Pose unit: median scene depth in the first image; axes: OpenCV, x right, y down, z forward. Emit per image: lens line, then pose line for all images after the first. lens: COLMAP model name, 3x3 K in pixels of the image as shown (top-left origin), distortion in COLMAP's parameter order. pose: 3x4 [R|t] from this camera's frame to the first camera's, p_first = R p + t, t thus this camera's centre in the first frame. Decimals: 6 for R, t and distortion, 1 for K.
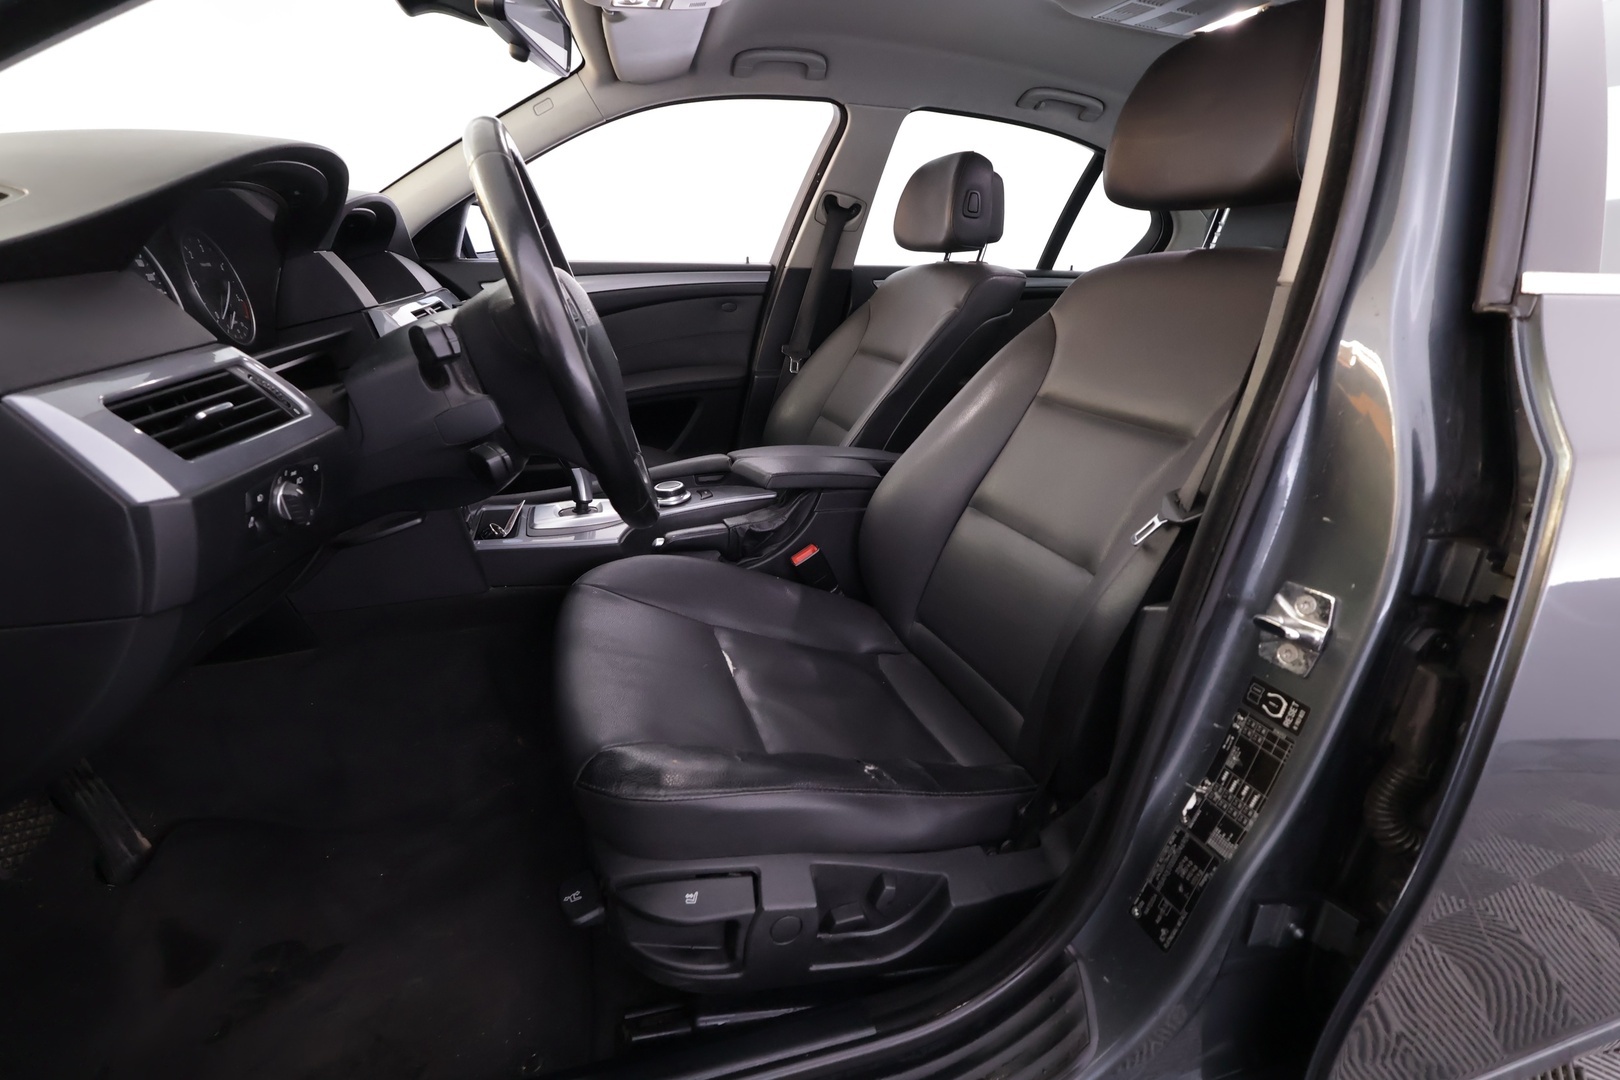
lens RADIAL K [[728.8, 0, 810.5], [0, 728.8, 533.1], [0, 0, 1]] dist [0.000146, 0.000322]
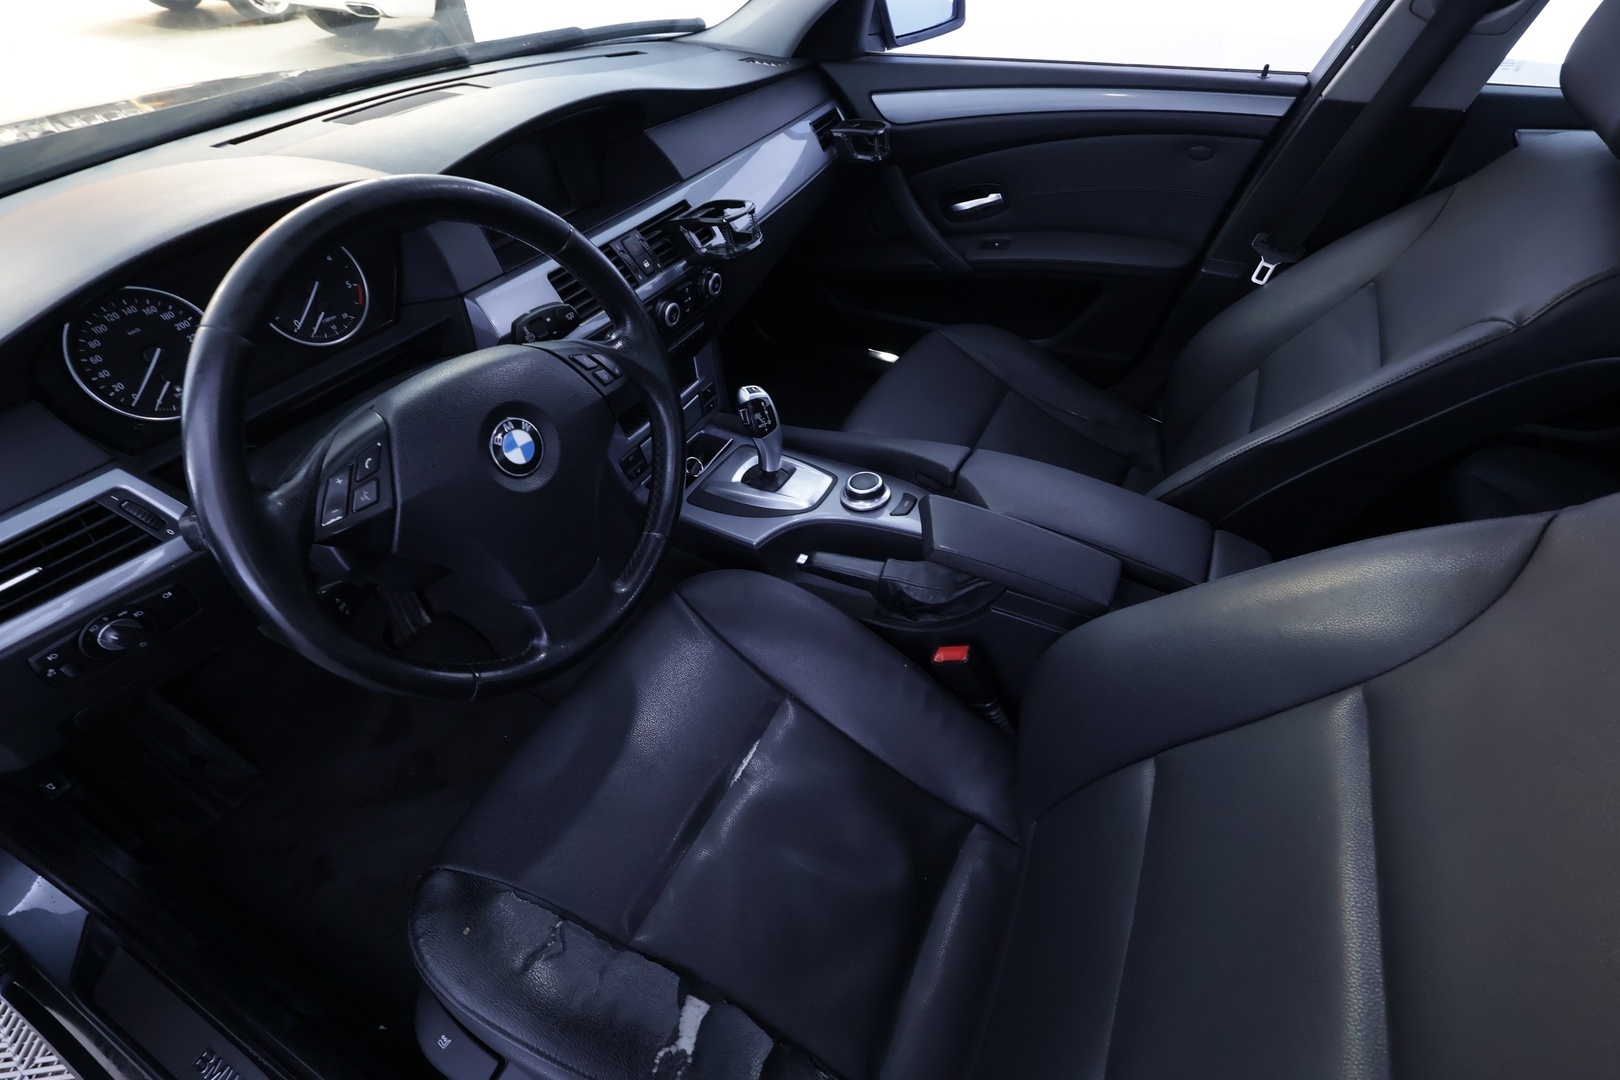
lens RADIAL K [[728.8, 0, 812.8], [0, 728.8, 536.5], [0, 0, 1]] dist [0.000146, 0.000322]
pose [[0.704960, 0.447007, -0.550650, 0.236283], [-0.203728, 0.871293, 0.446480, -0.361720], [0.679357, -0.202567, 0.705295, 0.387572]]
